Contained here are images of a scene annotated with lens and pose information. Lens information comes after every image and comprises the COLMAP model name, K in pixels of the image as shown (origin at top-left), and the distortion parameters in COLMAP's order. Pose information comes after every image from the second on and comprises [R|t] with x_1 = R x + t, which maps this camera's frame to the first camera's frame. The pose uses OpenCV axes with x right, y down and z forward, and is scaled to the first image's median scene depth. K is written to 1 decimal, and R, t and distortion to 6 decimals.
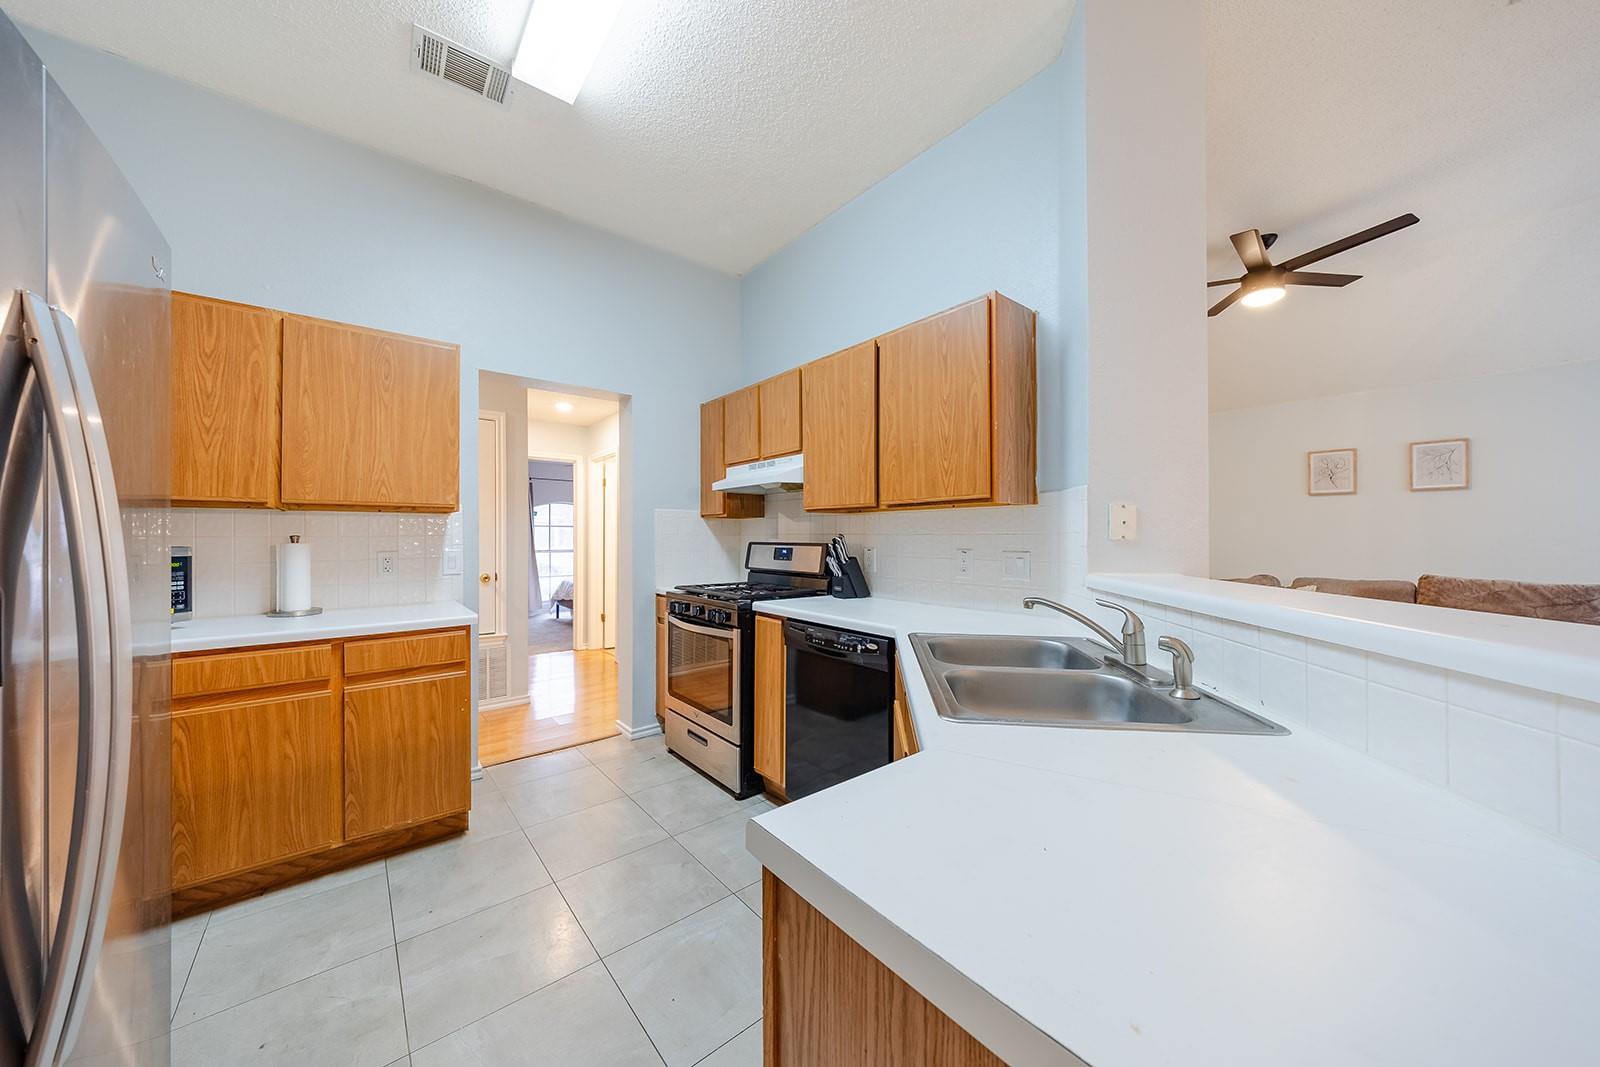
lens RADIAL K [[544.9, 0, 793.3], [0, 544.9, 535.0], [0, 0, 1]] dist [-0.000519, -0.000064]
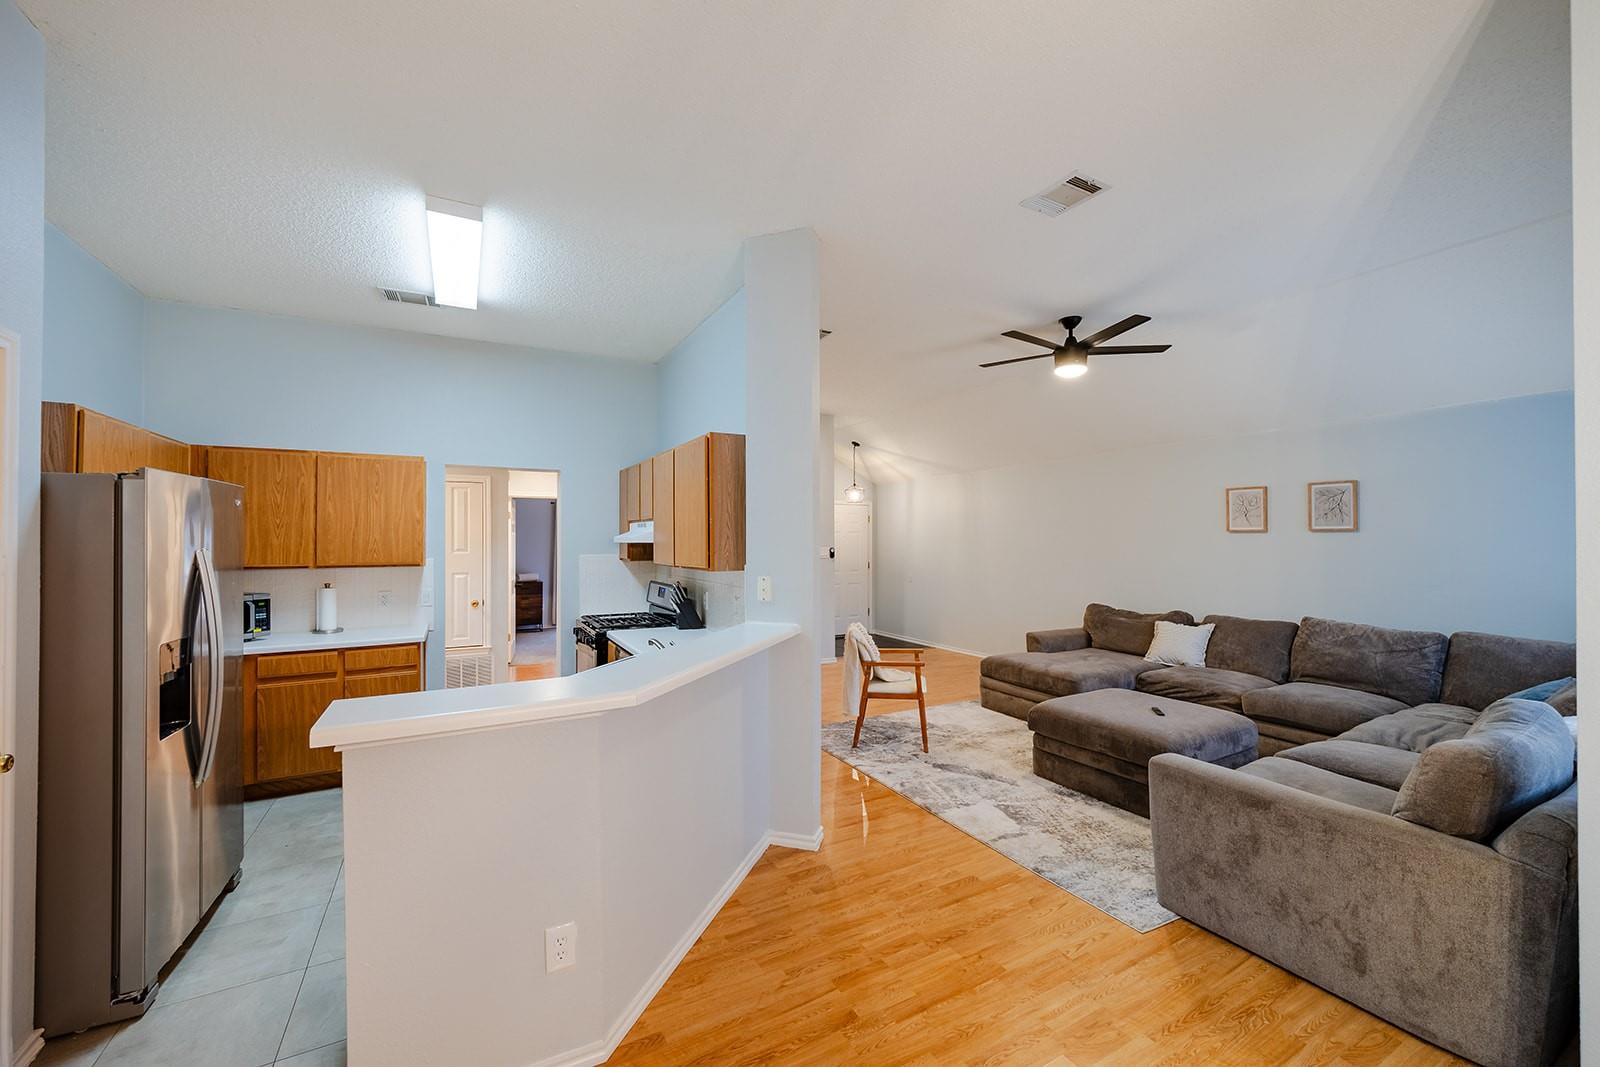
lens RADIAL K [[637.5, 0, 800.0], [0, 637.5, 533.5], [0, 0, 1]] dist [-0.000305, 0.000075]
pose [[0.981682, -0.002240, -0.190514, 0.858897], [0.001638, 0.999993, -0.003319, -0.144185], [0.190521, 0.002946, 0.981679, -0.616303]]
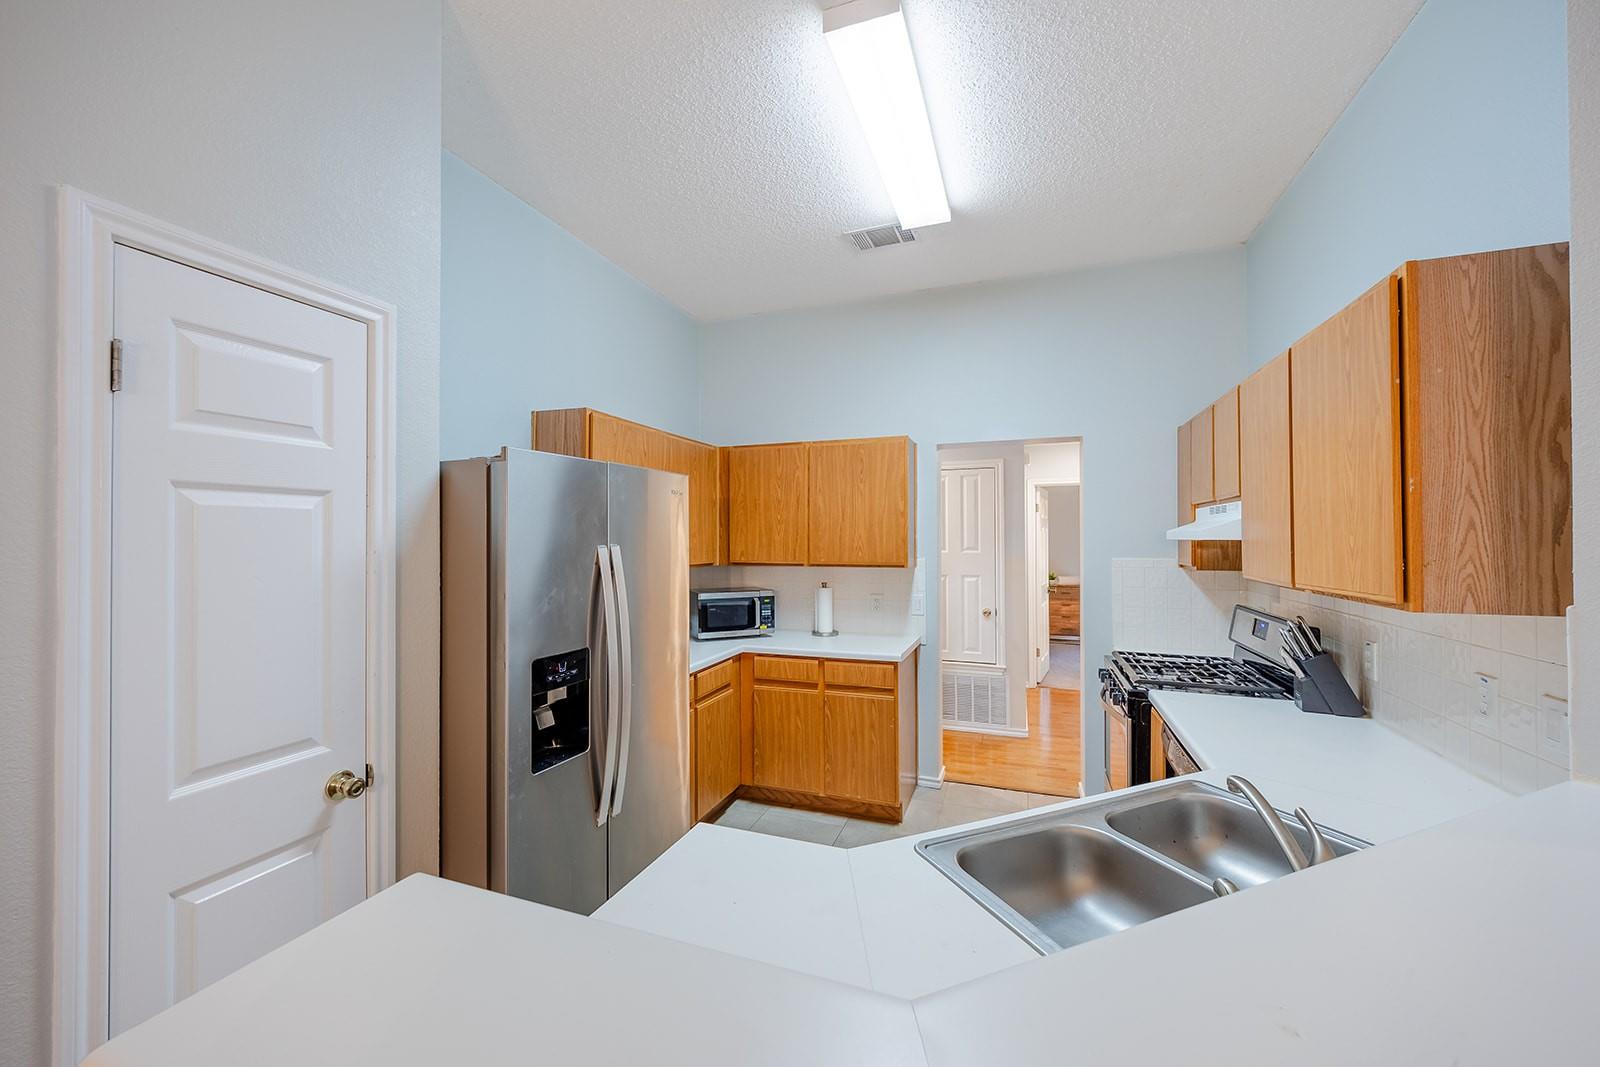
lens RADIAL K [[622.4, 0, 794.0], [0, 622.4, 532.6], [0, 0, 1]] dist [-0.001608, -0.000391]
pose [[0.503825, -0.007719, -0.863771, 0.561181], [0.005531, 0.999968, -0.005710, -0.133926], [0.863788, -0.001900, 0.503852, 0.059114]]
